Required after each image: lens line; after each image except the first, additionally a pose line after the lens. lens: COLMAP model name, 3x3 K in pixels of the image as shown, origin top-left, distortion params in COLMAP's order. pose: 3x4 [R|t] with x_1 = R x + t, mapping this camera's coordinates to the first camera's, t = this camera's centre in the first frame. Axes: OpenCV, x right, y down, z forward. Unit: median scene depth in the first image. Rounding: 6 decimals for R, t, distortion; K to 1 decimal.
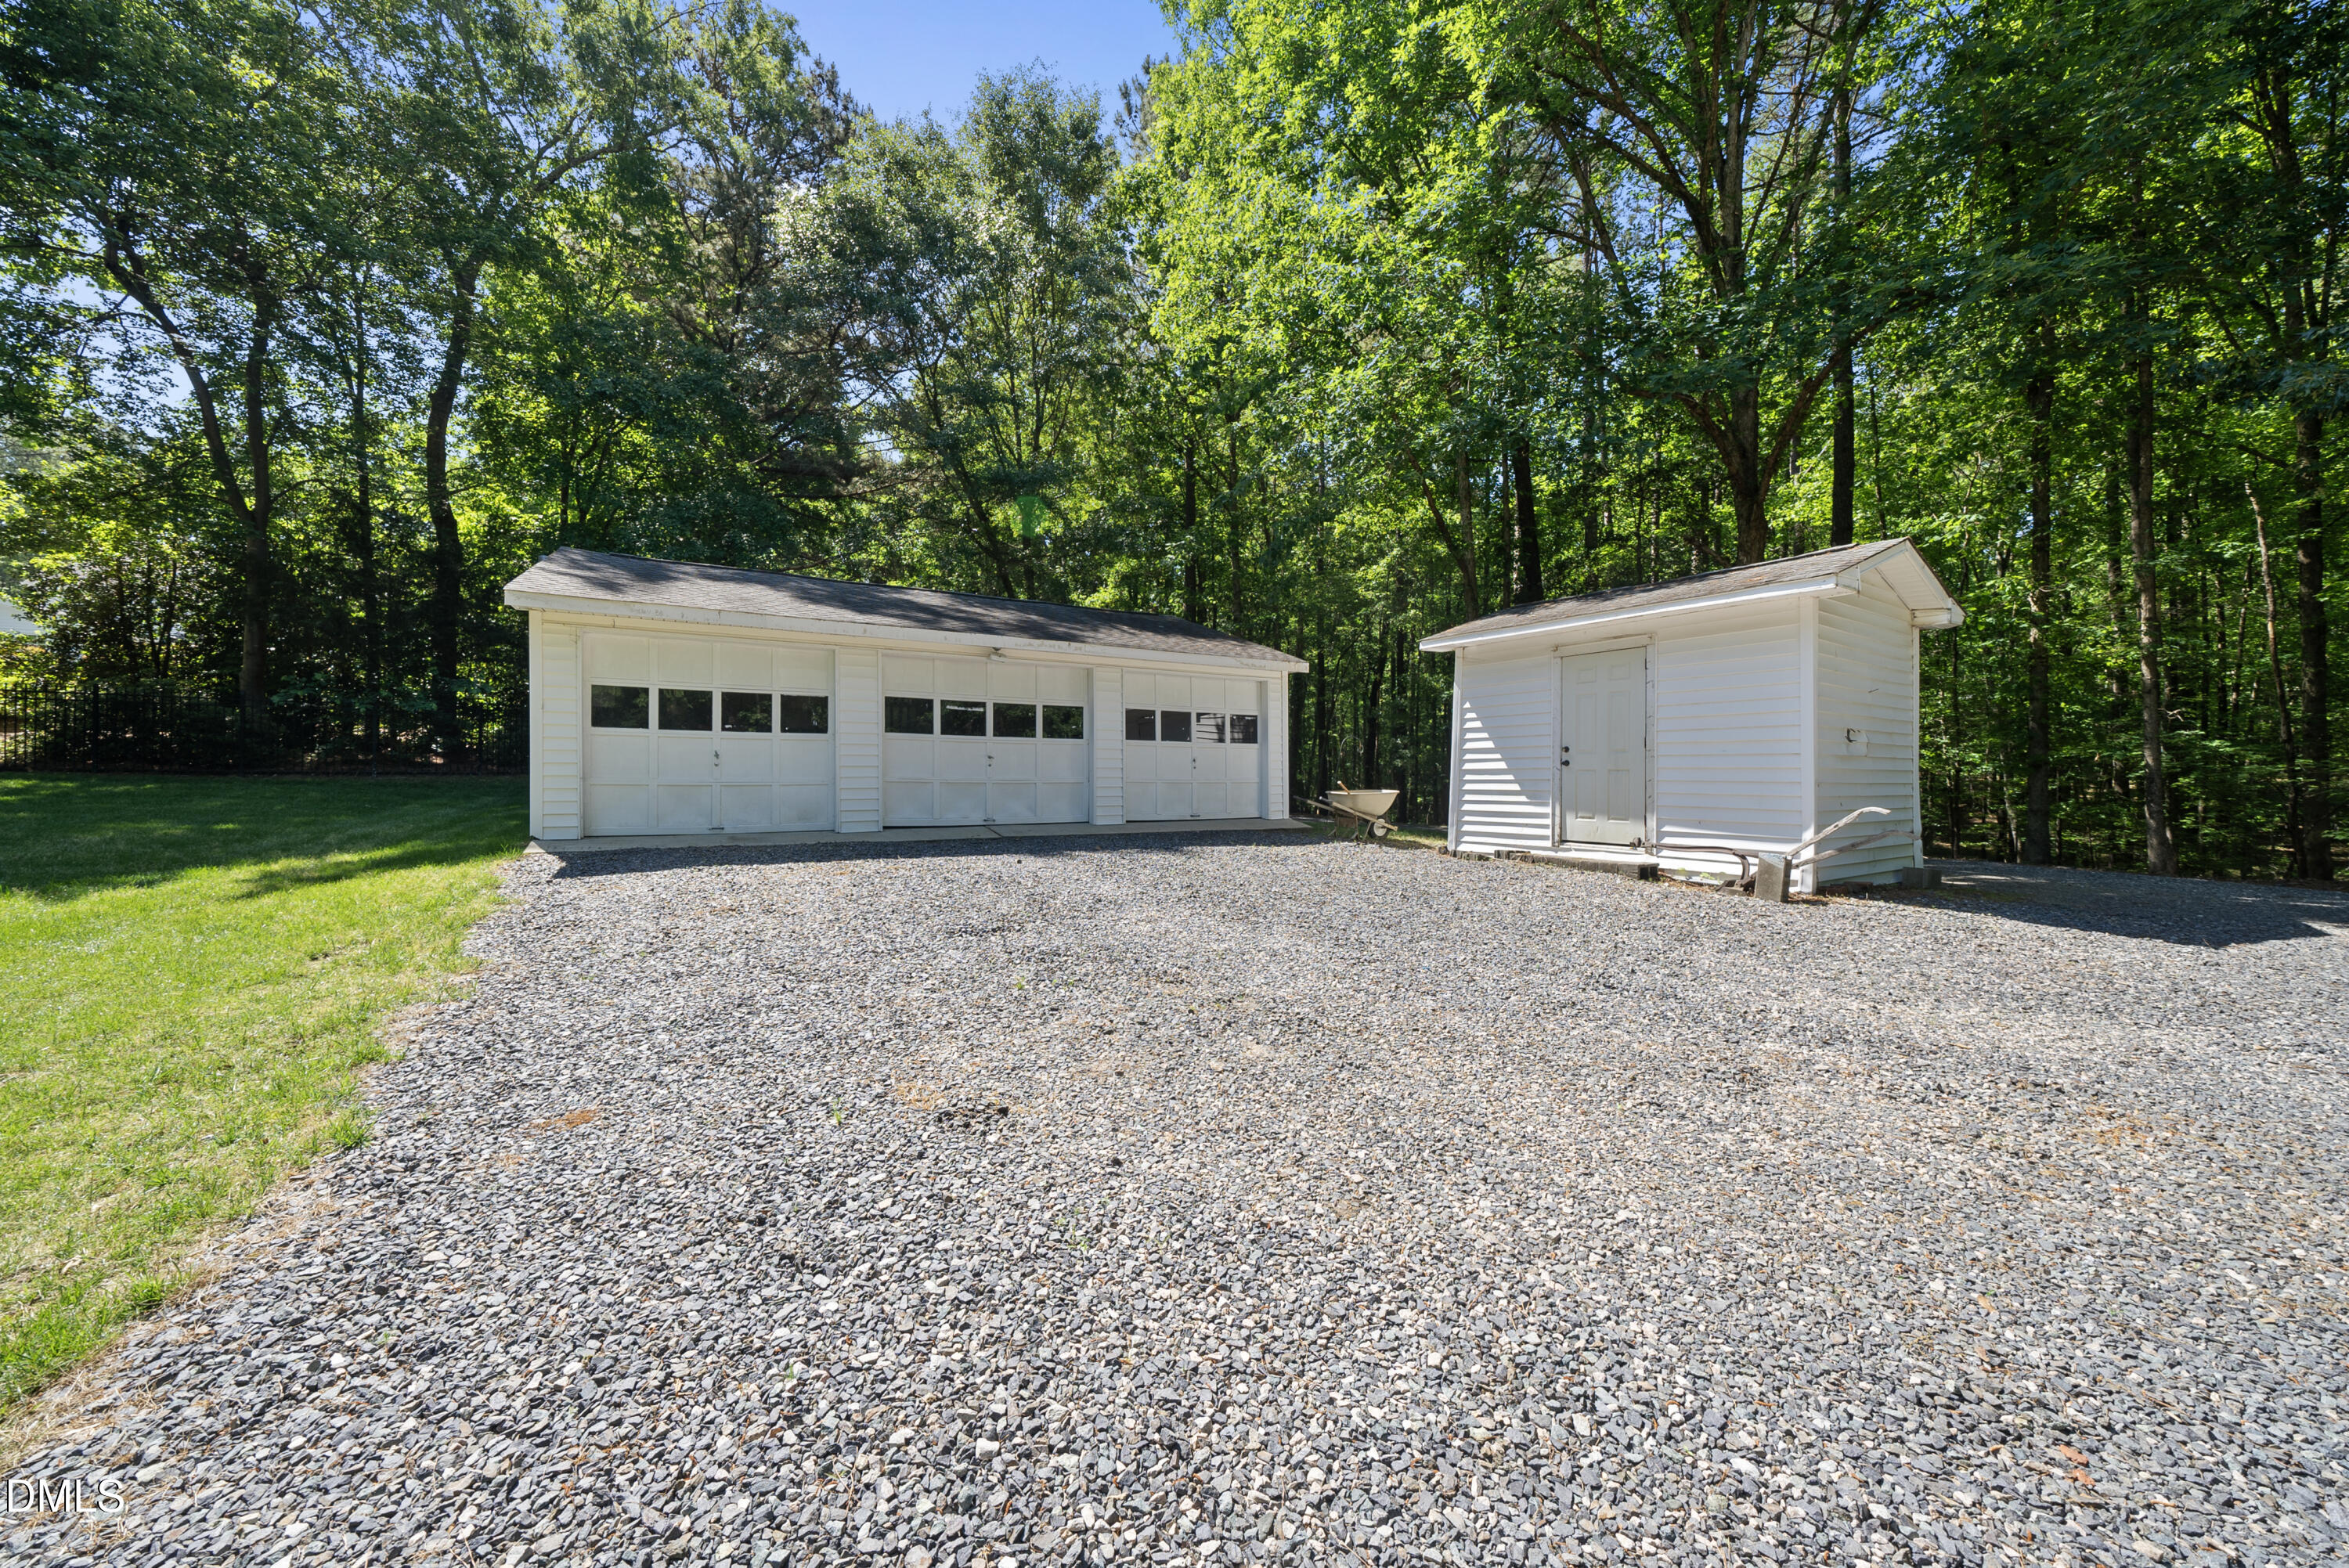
lens RADIAL K [[884.4, 0, 1186.2], [0, 884.4, 783.3], [0, 0, 1]] dist [0.000234, -0.000826]
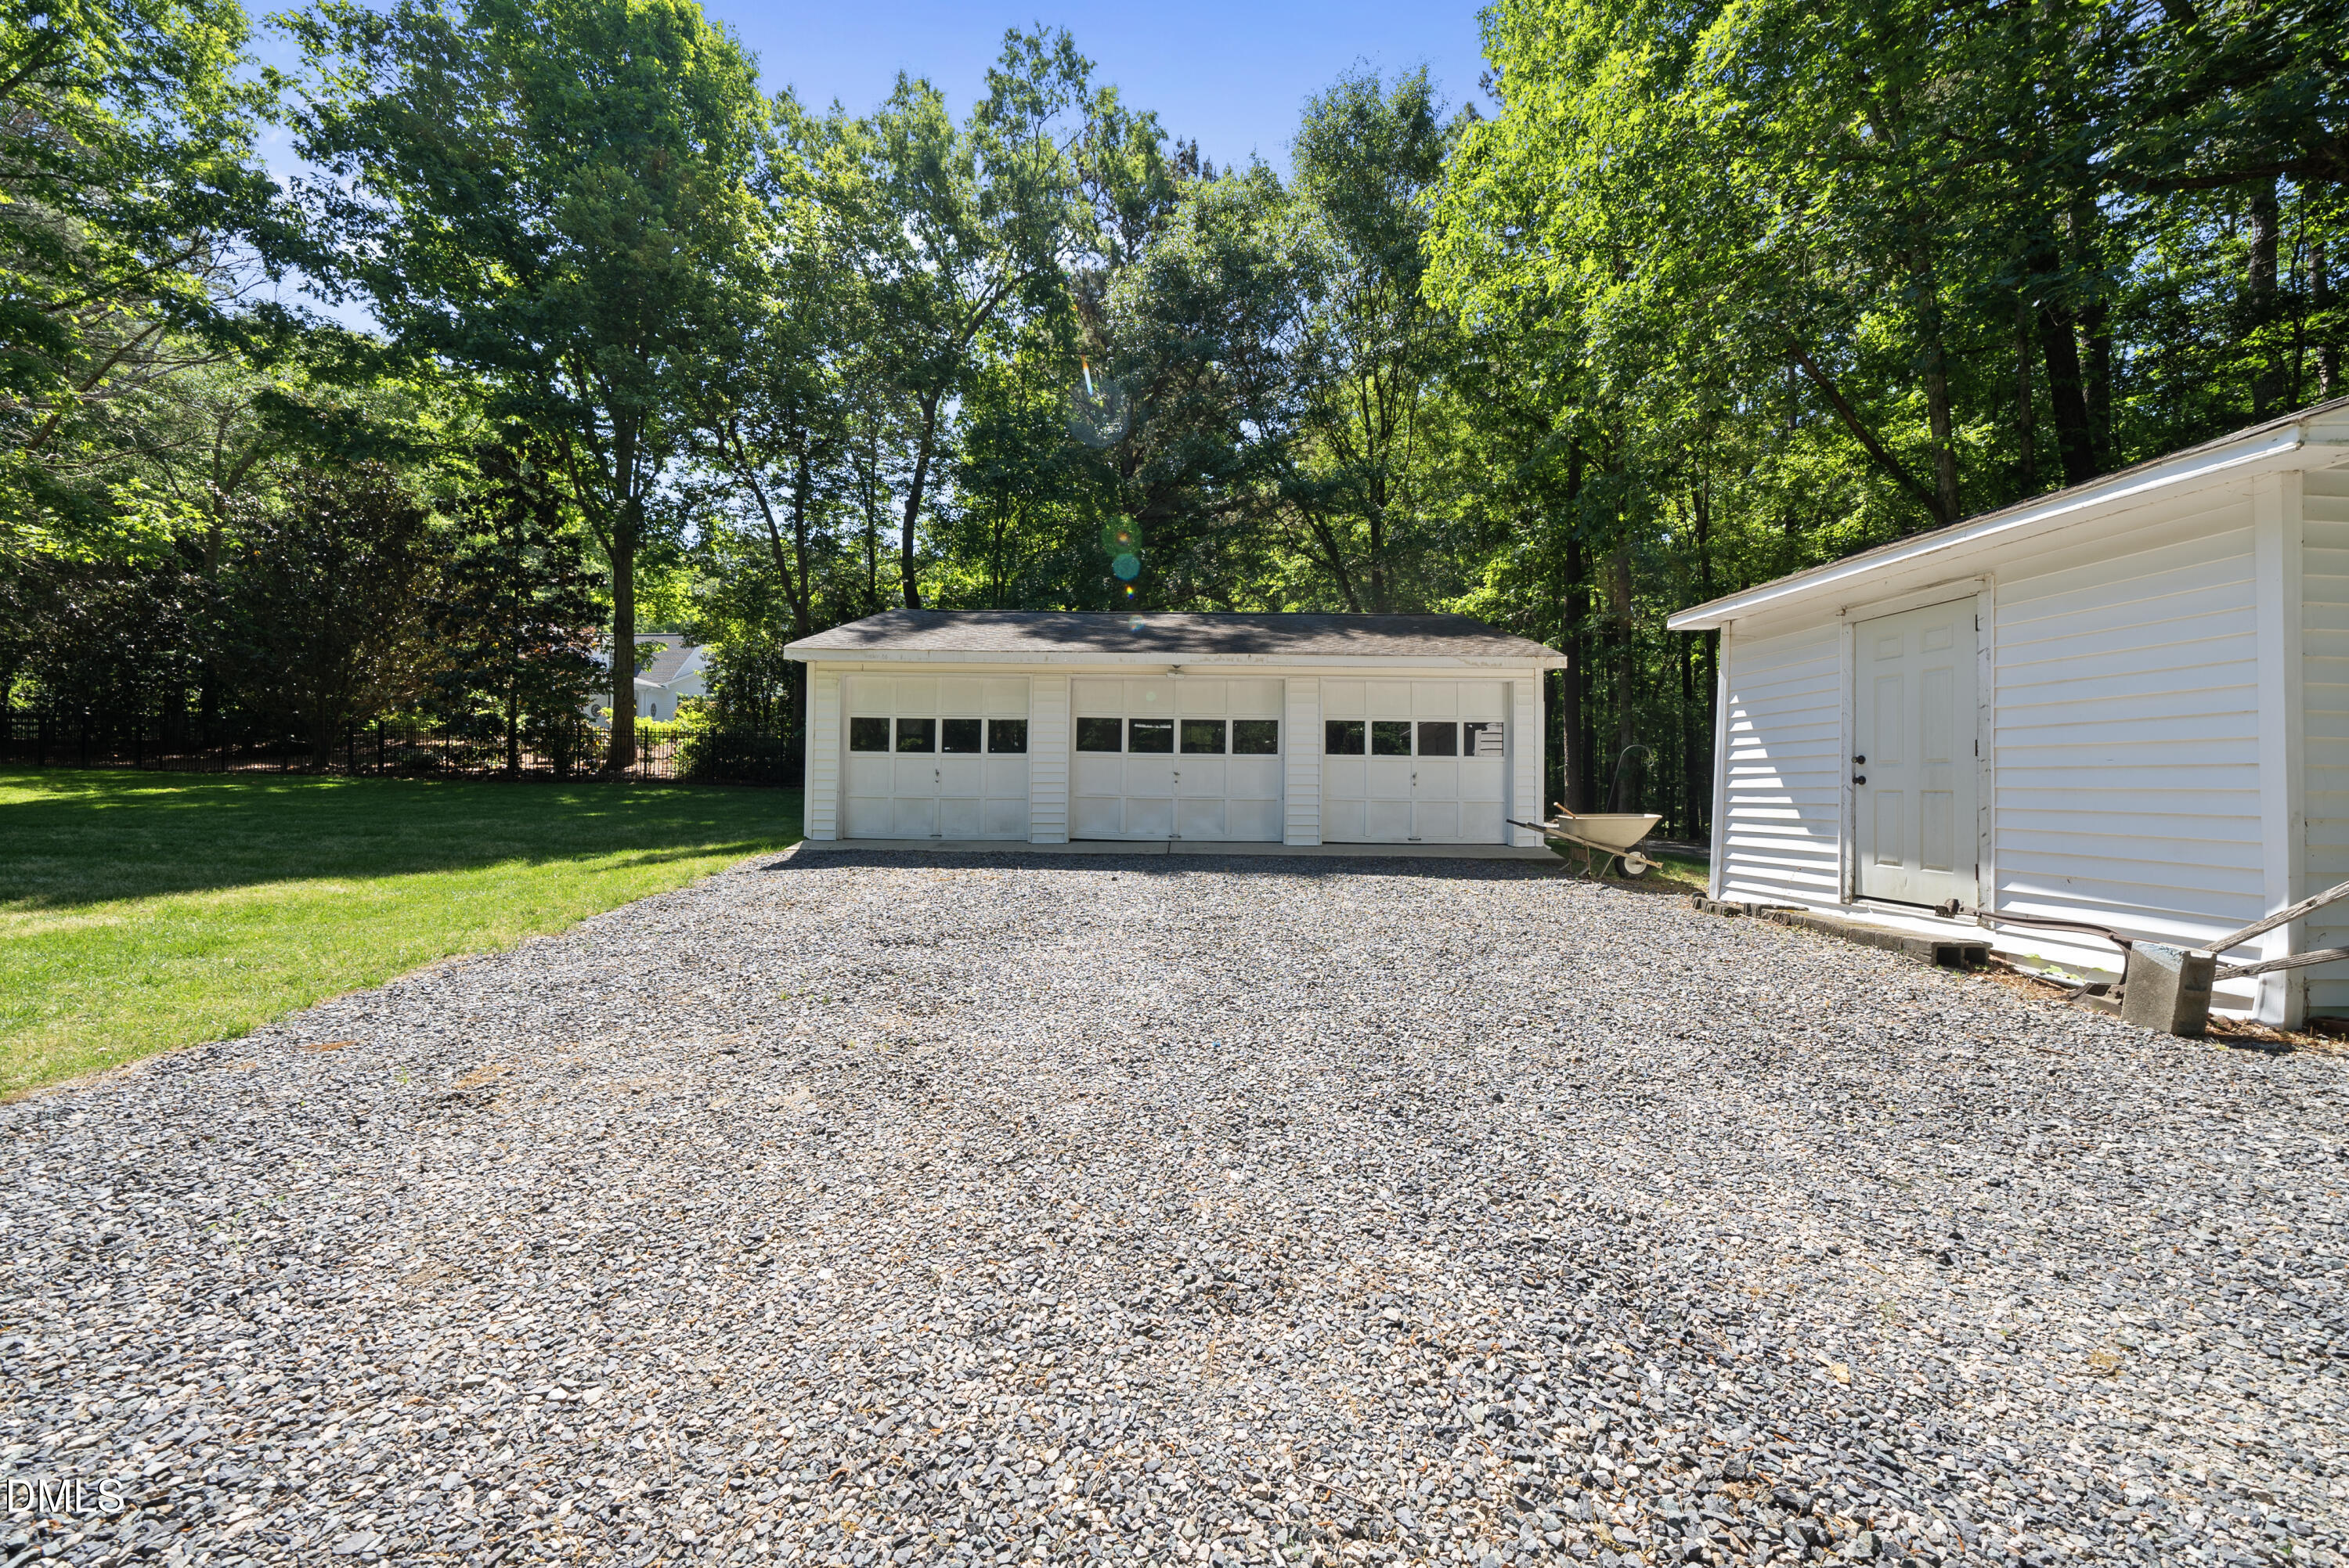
lens RADIAL K [[884.4, 0, 1175.0], [0, 884.4, 782.7], [0, 0, 1]] dist [0.000234, -0.000826]
pose [[0.853609, 0.002050, -0.520910, 0.304217], [-0.012240, 0.999795, -0.016123, -0.003342], [0.520770, 0.020139, 0.853460, 0.145666]]
